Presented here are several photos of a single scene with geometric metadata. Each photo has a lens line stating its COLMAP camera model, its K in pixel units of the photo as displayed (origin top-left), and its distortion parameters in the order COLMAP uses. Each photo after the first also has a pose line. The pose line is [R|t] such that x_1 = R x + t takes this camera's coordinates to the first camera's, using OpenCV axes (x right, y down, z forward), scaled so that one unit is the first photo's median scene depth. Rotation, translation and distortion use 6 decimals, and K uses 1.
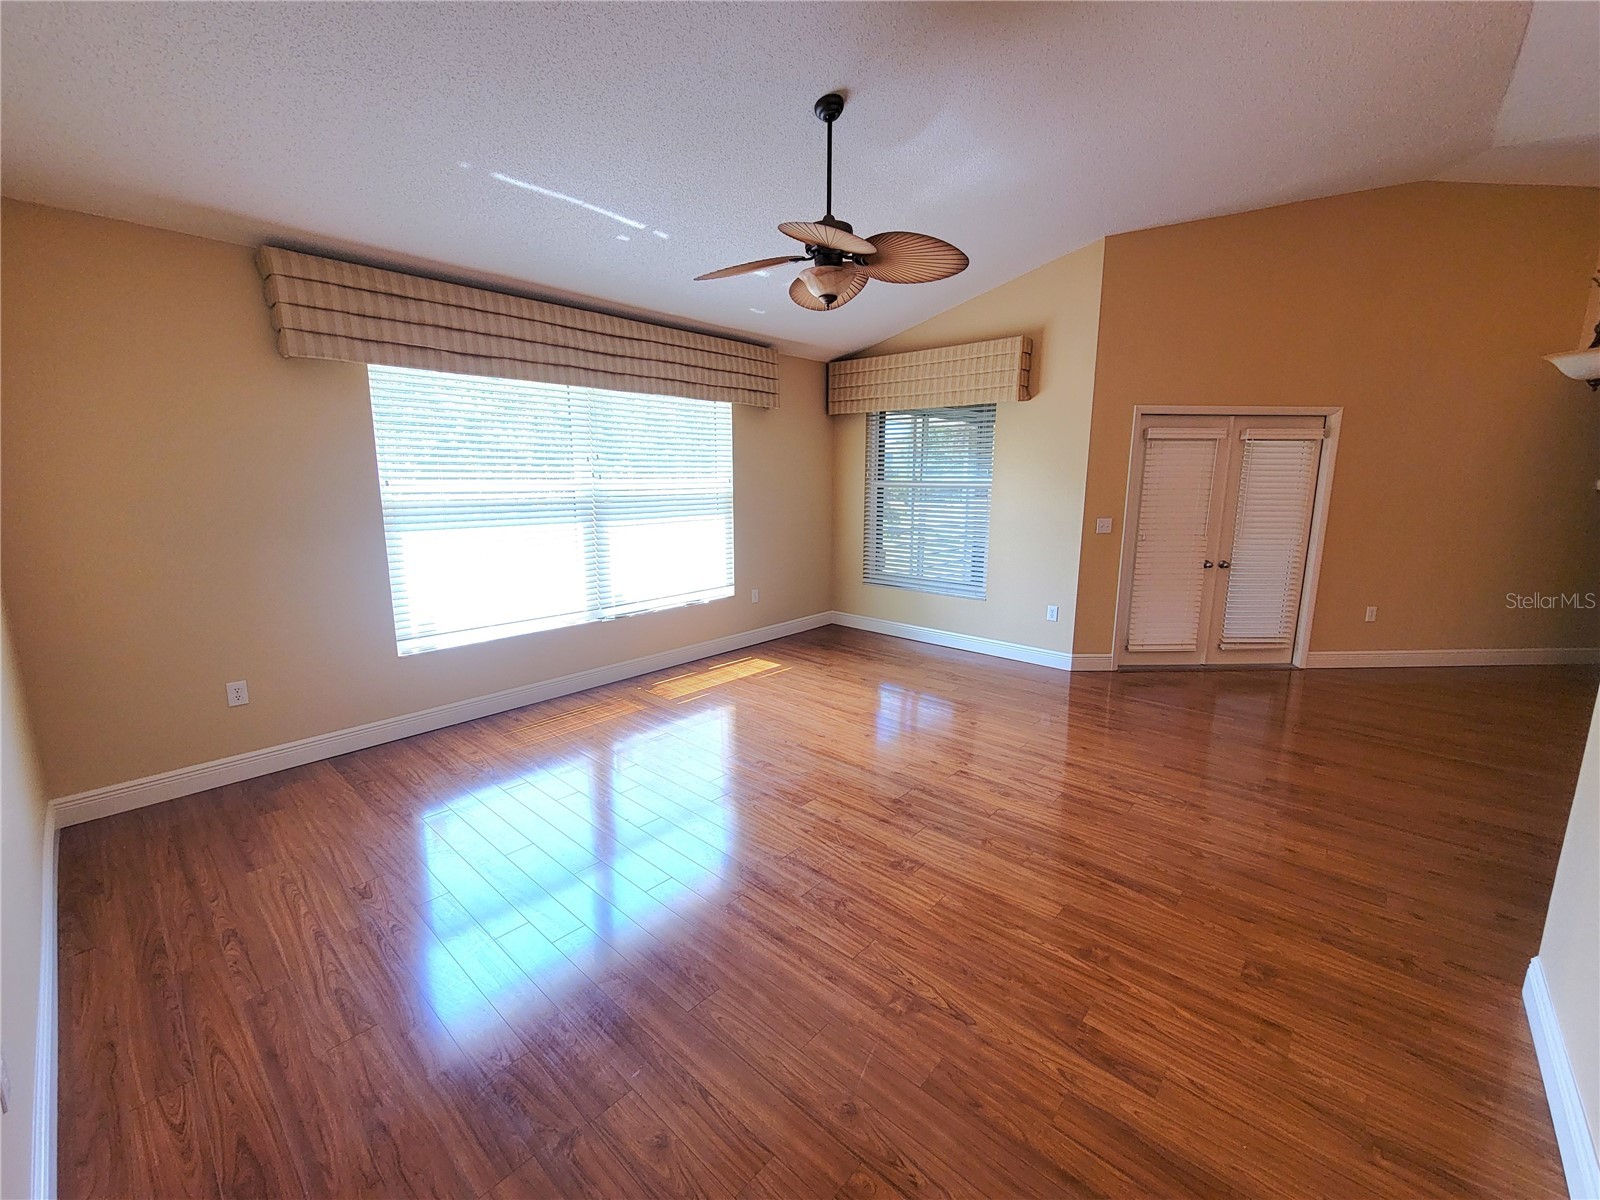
lens RADIAL K [[654.7, 0, 813.6], [0, 654.7, 596.4], [0, 0, 1]] dist [-0.000086, -0.000383]
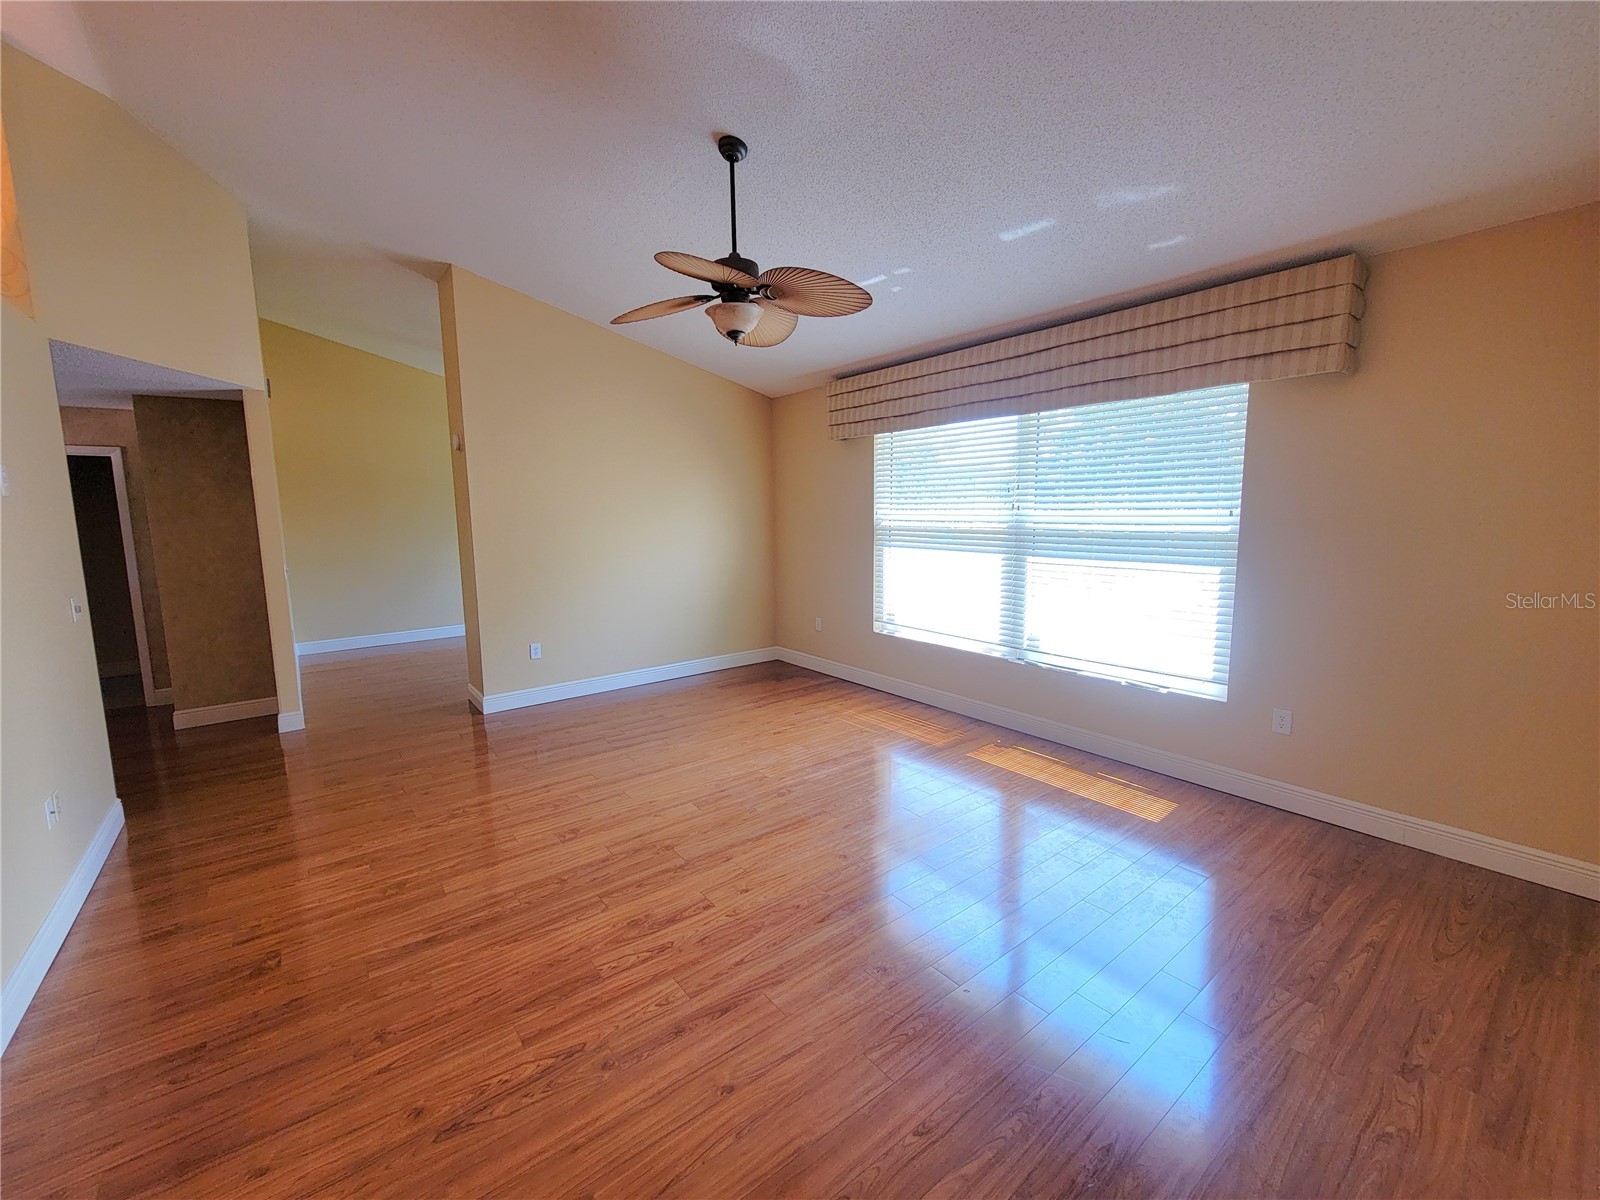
lens RADIAL K [[696.6, 0, 809.2], [0, 696.6, 599.2], [0, 0, 1]] dist [0.002177, -0.001752]
pose [[-0.216075, 0.131899, -0.967427, 0.902433], [-0.163210, 0.972013, 0.168977, -0.220031], [0.962639, 0.194405, -0.188500, 1.162293]]
